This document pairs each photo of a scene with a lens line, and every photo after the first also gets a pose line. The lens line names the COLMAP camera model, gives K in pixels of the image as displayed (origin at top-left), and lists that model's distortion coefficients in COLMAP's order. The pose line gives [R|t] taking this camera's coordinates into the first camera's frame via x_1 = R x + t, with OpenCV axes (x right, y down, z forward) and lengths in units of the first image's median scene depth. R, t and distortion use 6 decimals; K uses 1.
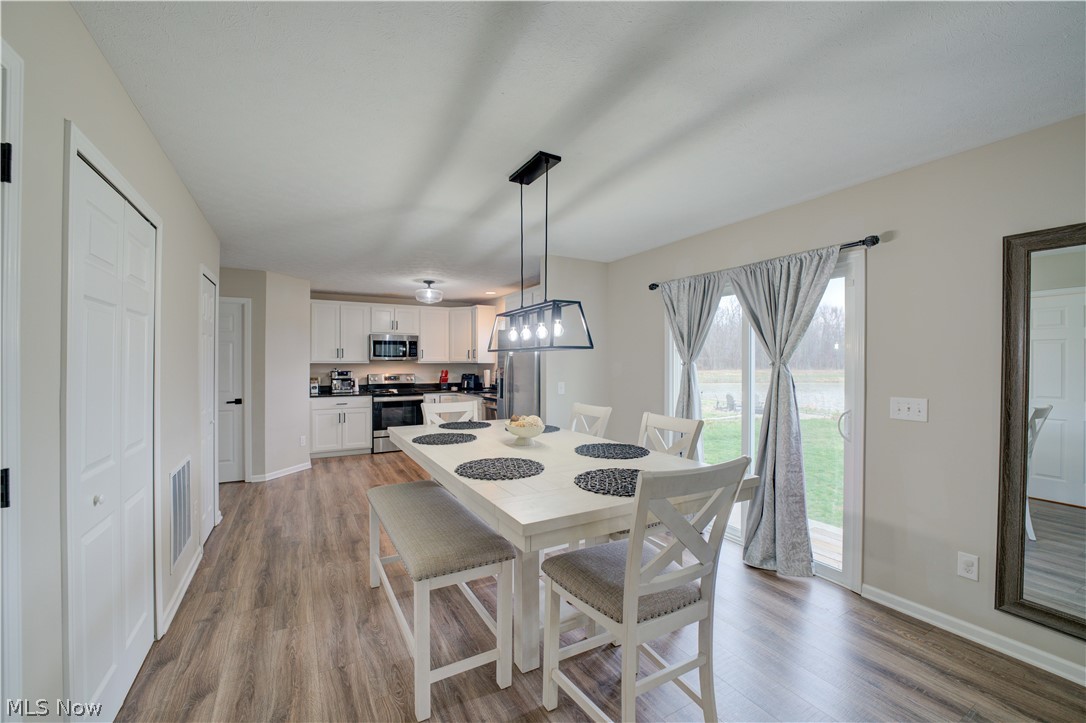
lens RADIAL K [[435.9, 0, 542.8], [0, 435.9, 363.6], [0, 0, 1]] dist [-0.030879, 0.004250]
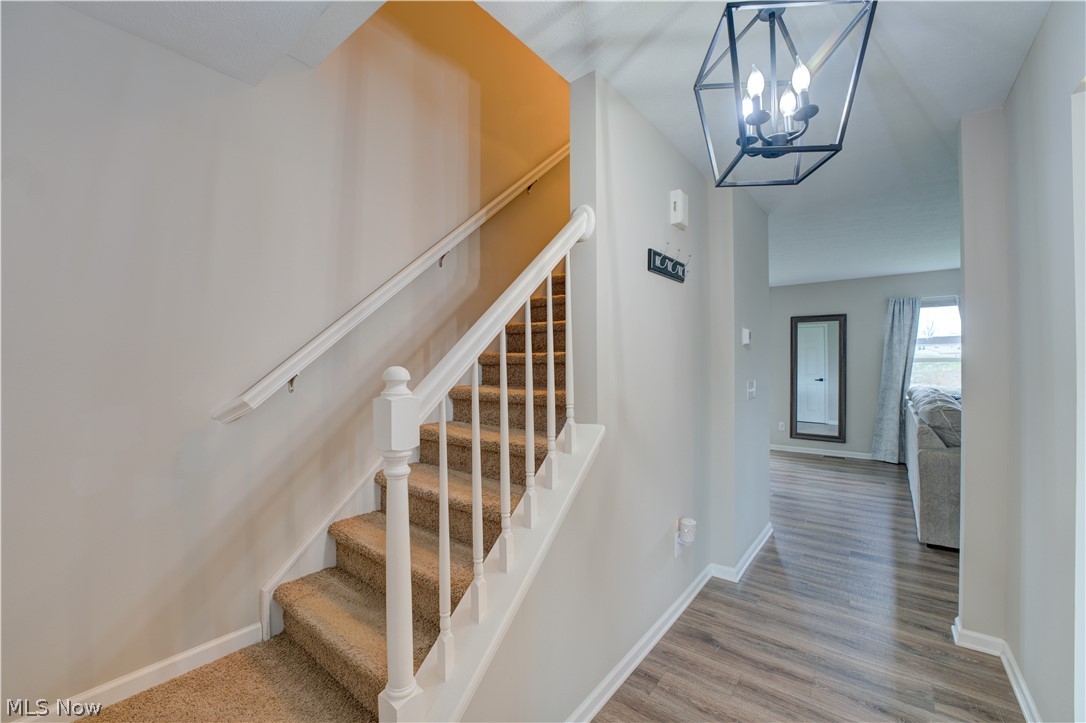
lens RADIAL K [[435.9, 0, 541.0], [0, 435.9, 363.9], [0, 0, 1]] dist [-0.030879, 0.004250]
pose [[0.928106, -0.010478, 0.372170, -0.534561], [0.010020, 0.999945, 0.003165, 0.005135], [-0.372182, 0.000792, 0.928159, -0.374645]]
